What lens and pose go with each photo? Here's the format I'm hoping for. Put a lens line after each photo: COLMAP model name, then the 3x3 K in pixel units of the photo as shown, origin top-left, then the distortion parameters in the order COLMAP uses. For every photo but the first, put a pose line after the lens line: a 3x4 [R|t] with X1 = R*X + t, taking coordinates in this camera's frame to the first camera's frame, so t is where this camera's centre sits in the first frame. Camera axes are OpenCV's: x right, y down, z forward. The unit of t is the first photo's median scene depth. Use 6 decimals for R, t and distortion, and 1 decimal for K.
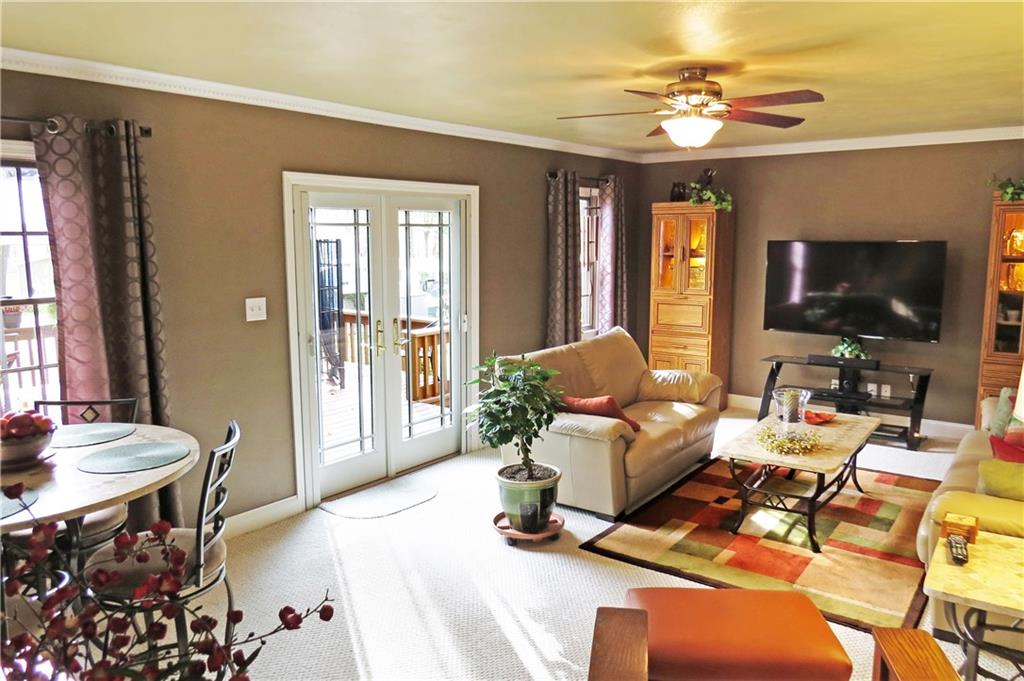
lens RADIAL K [[727.7, 0, 512.3], [0, 727.7, 339.0], [0, 0, 1]] dist [-0.025184, 0.000787]
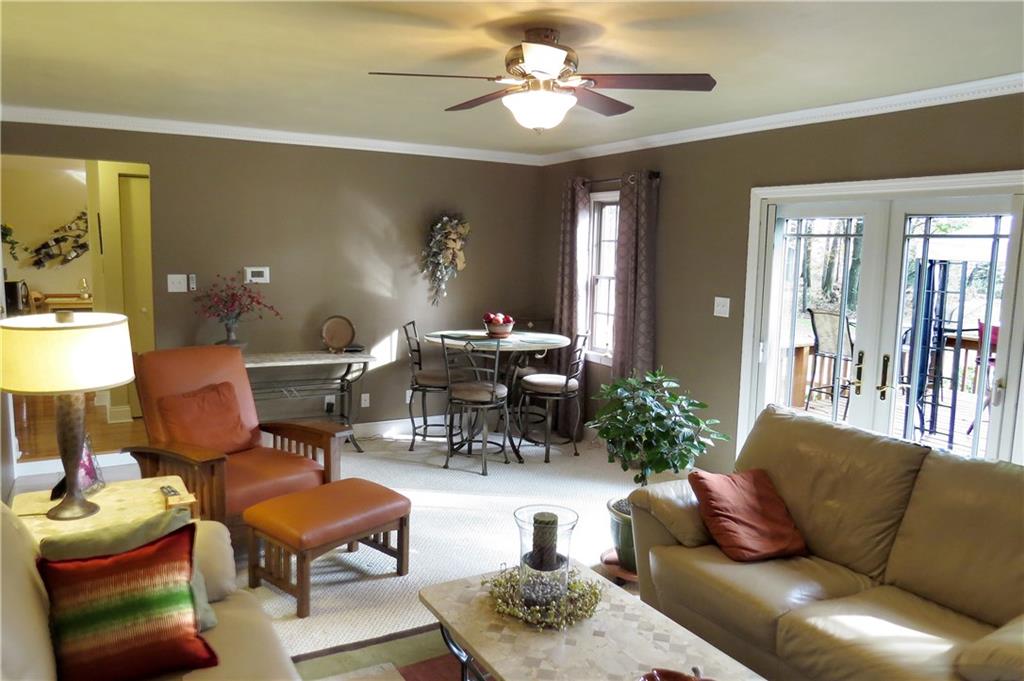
lens RADIAL K [[727.7, 0, 512.3], [0, 727.7, 339.0], [0, 0, 1]] dist [-0.025184, 0.000787]
pose [[-0.397999, 0.103377, -0.911543, 0.857241], [-0.152967, 0.972242, 0.177049, -0.145024], [0.904543, 0.209902, -0.371138, 1.112168]]
